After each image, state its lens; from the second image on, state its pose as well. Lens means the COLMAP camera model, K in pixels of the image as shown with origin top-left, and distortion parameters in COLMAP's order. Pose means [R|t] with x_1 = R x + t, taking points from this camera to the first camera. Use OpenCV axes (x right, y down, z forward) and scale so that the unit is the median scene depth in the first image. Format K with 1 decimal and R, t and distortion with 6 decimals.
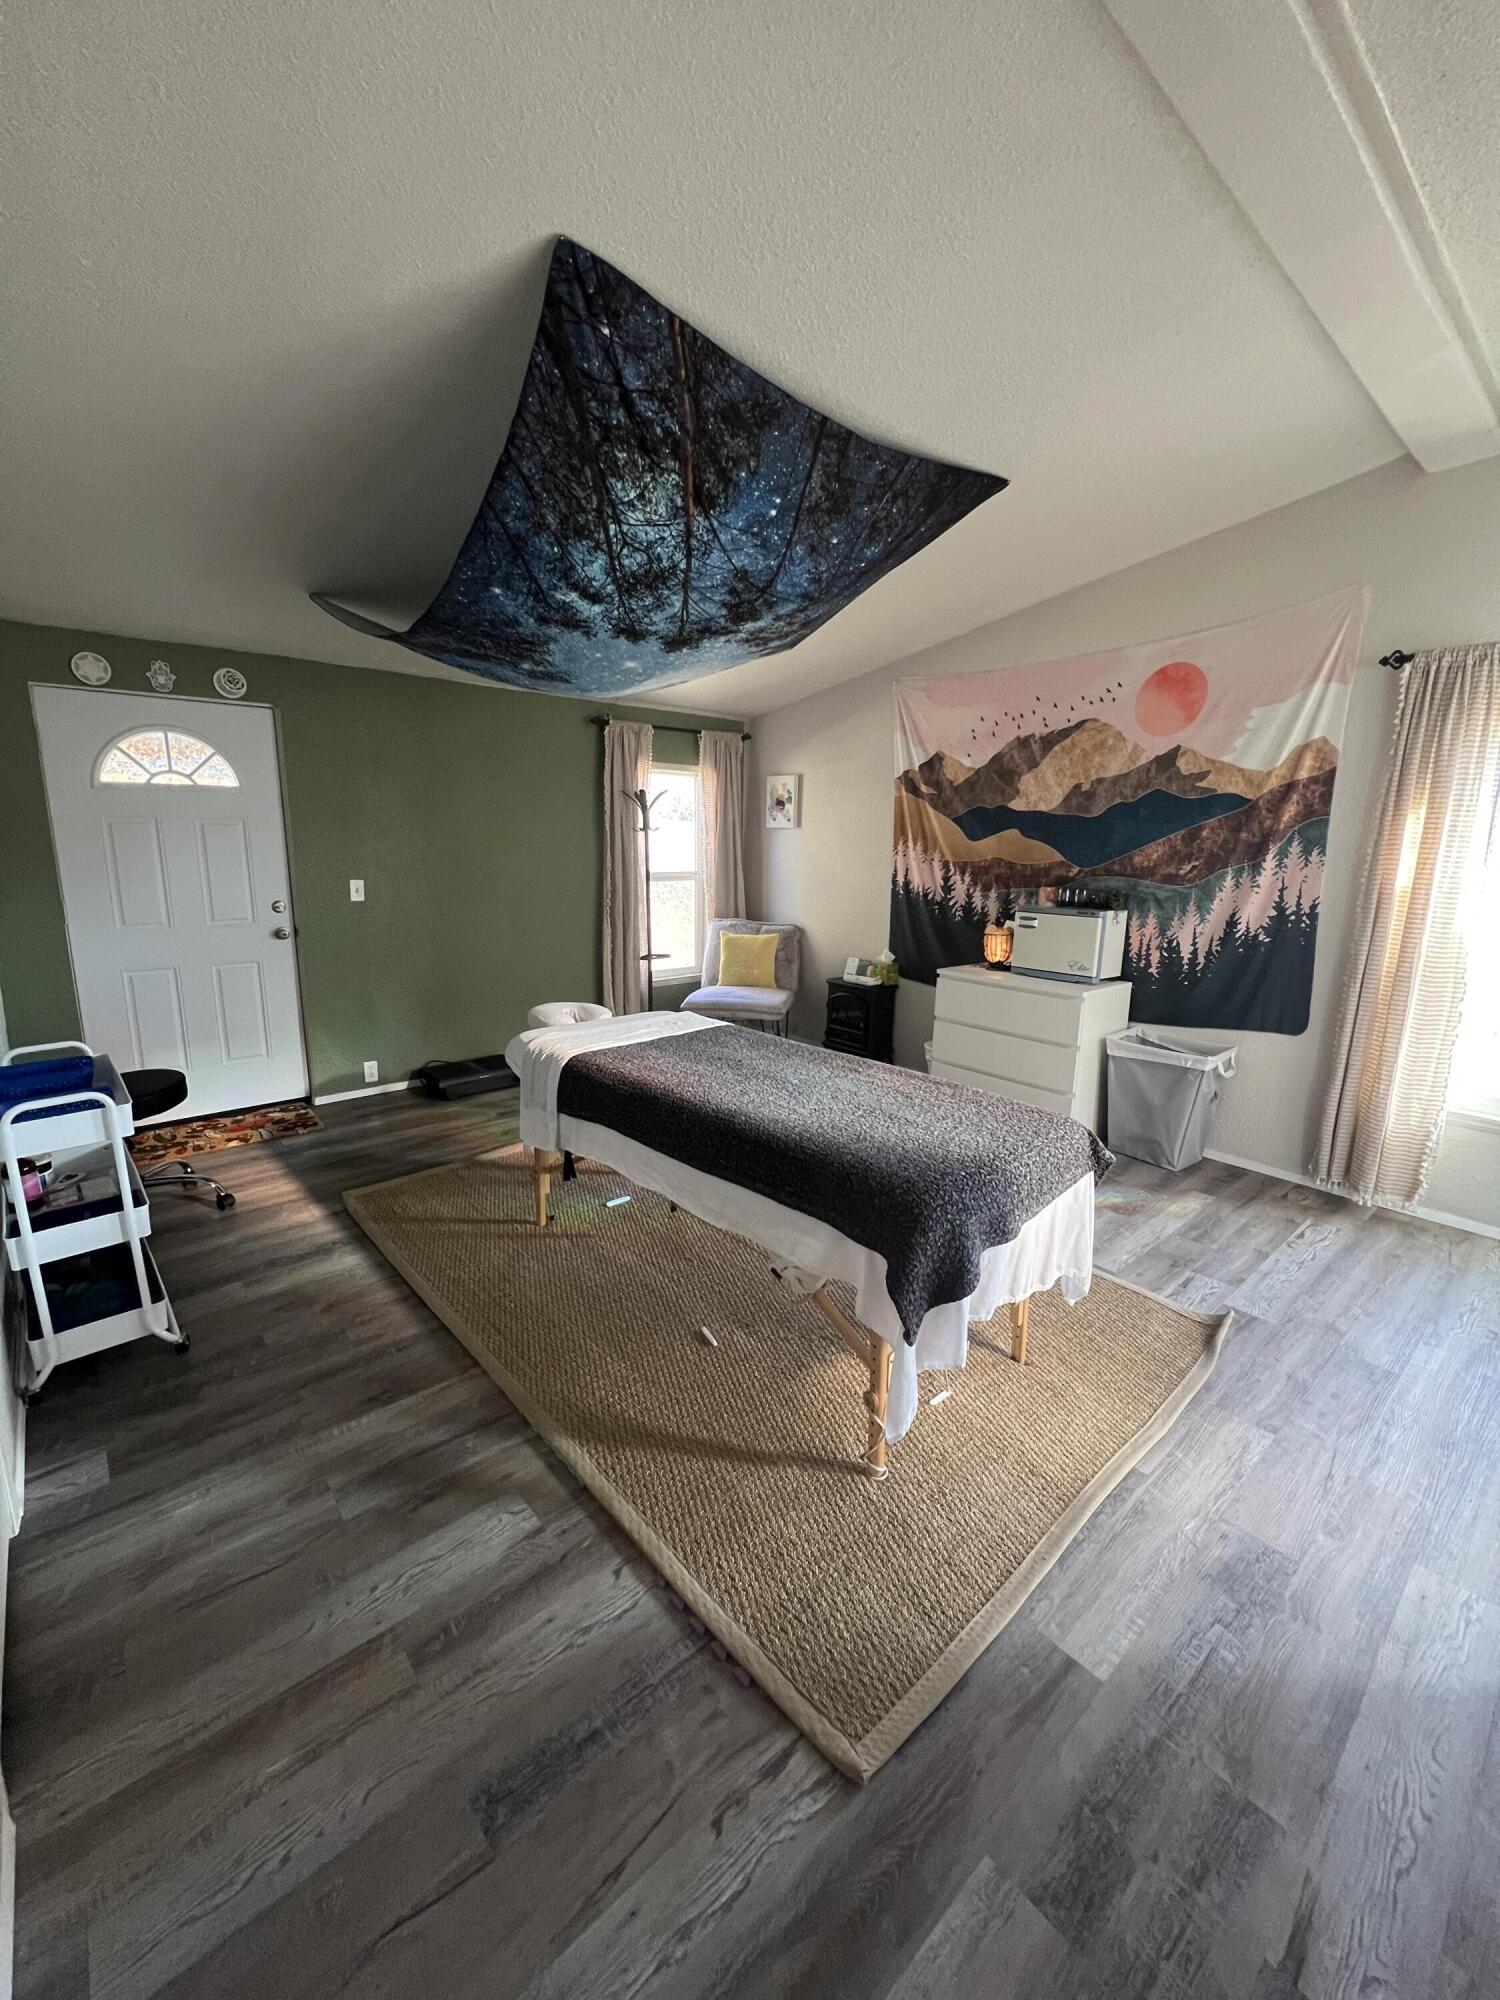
lens RADIAL K [[796.4, 0, 743.4], [0, 796.4, 997.2], [0, 0, 1]] dist [-0.007223, 0.002141]
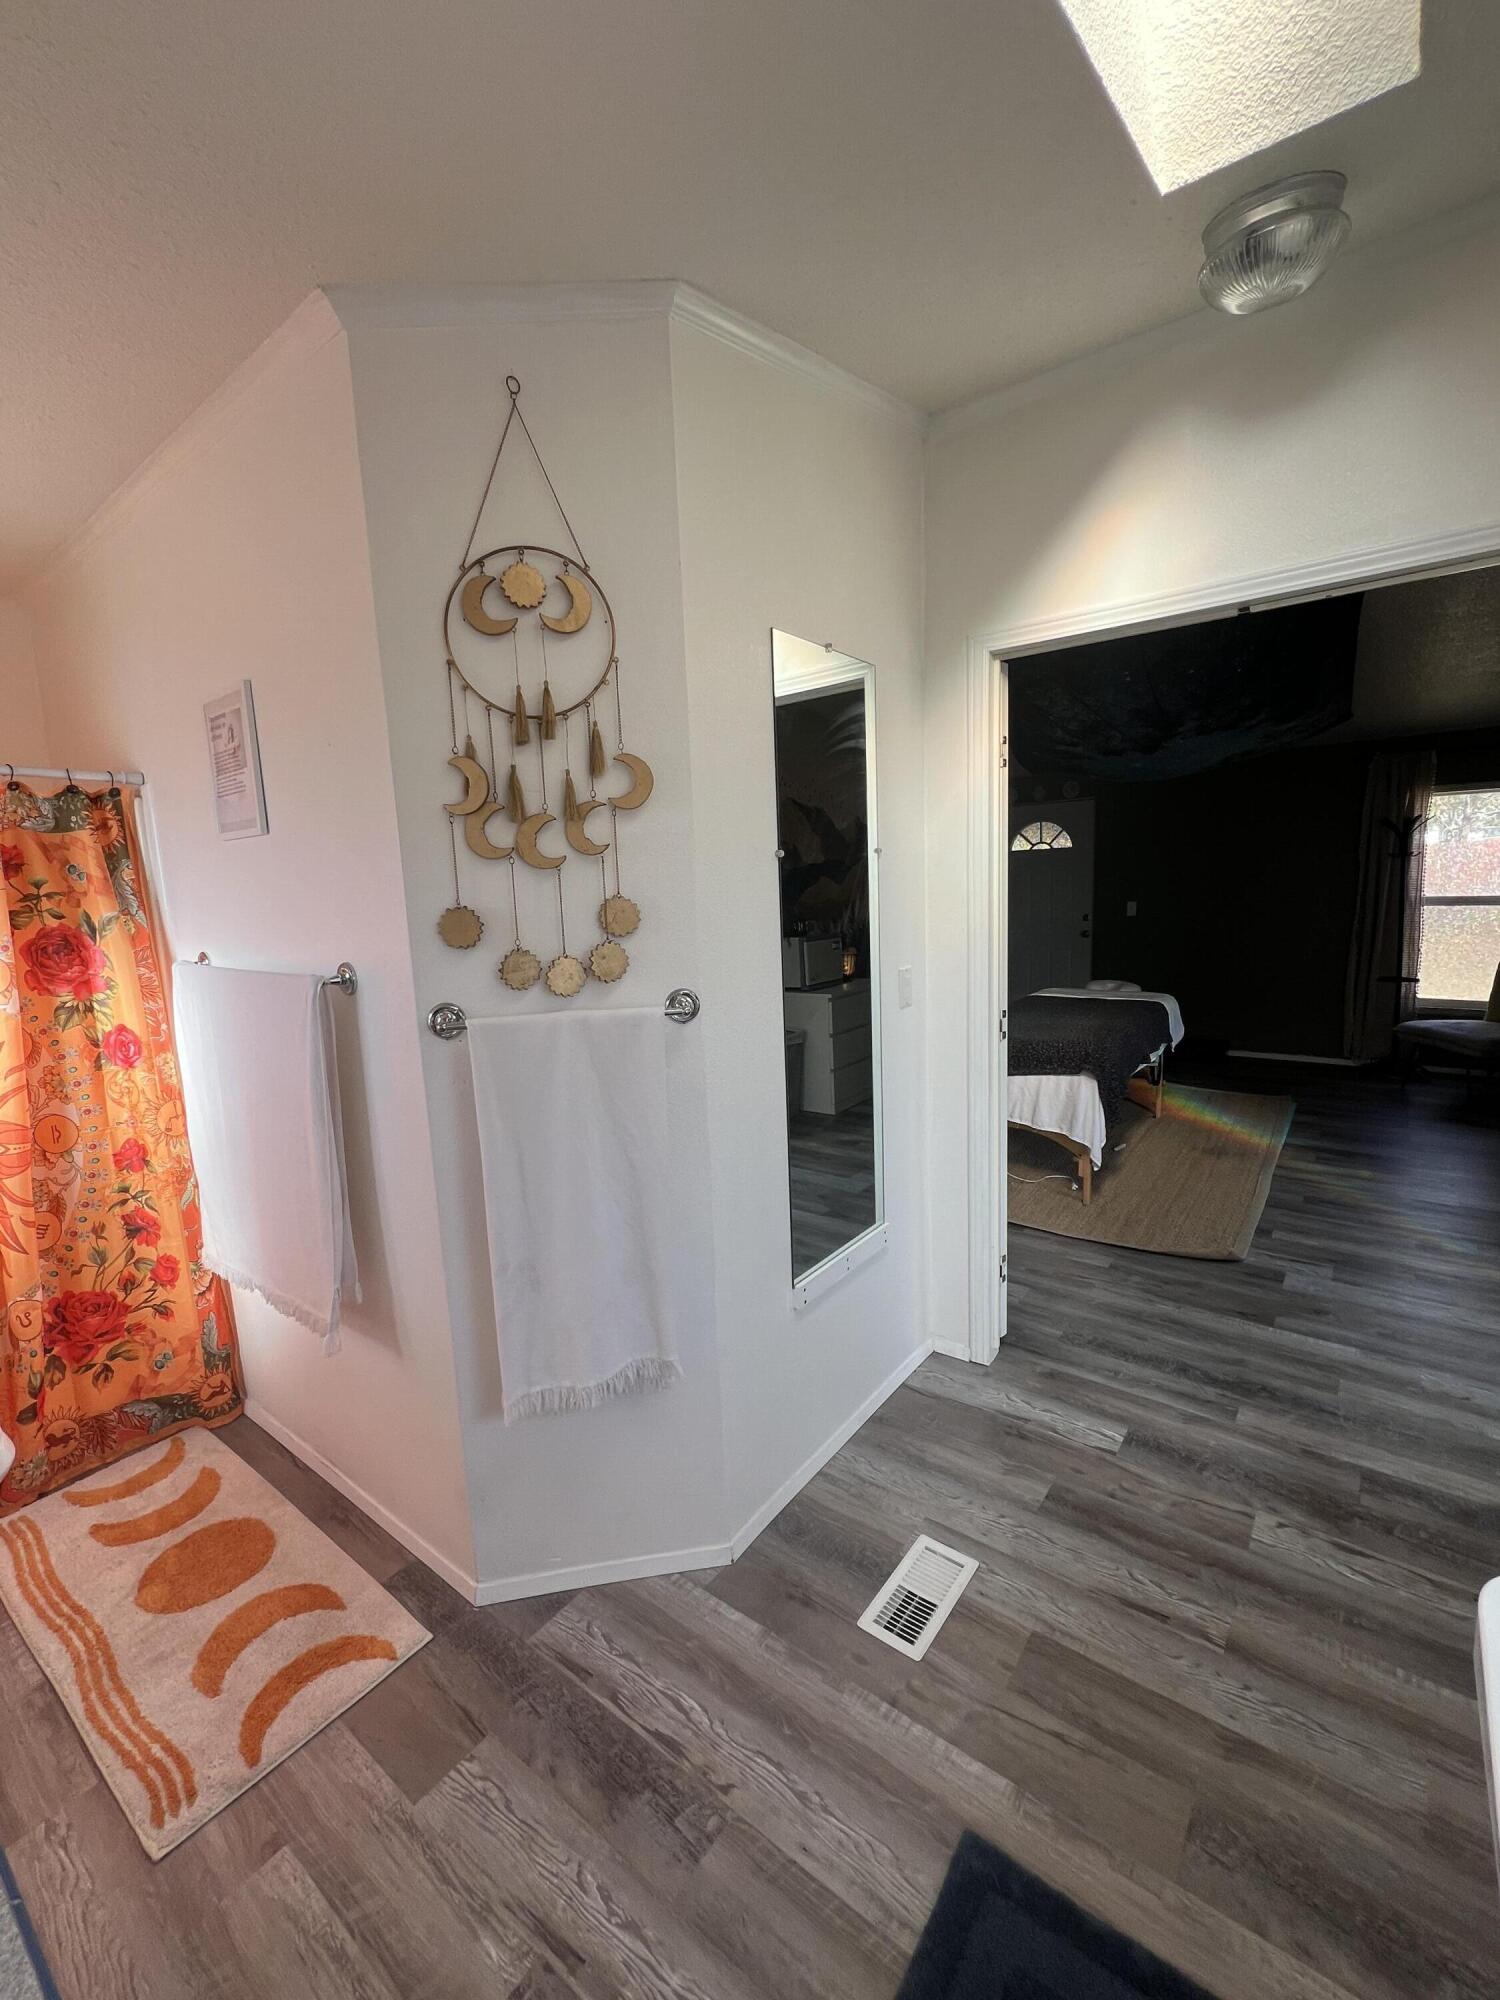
lens RADIAL K [[832.6, 0, 751.5], [0, 832.6, 995.9], [0, 0, 1]] dist [-0.005188, 0.000440]
pose [[0.208030, 0.113334, -0.971534, 1.262035], [-0.150216, 0.985183, 0.082762, 0.010500], [0.966519, 0.128723, 0.221972, -0.044669]]
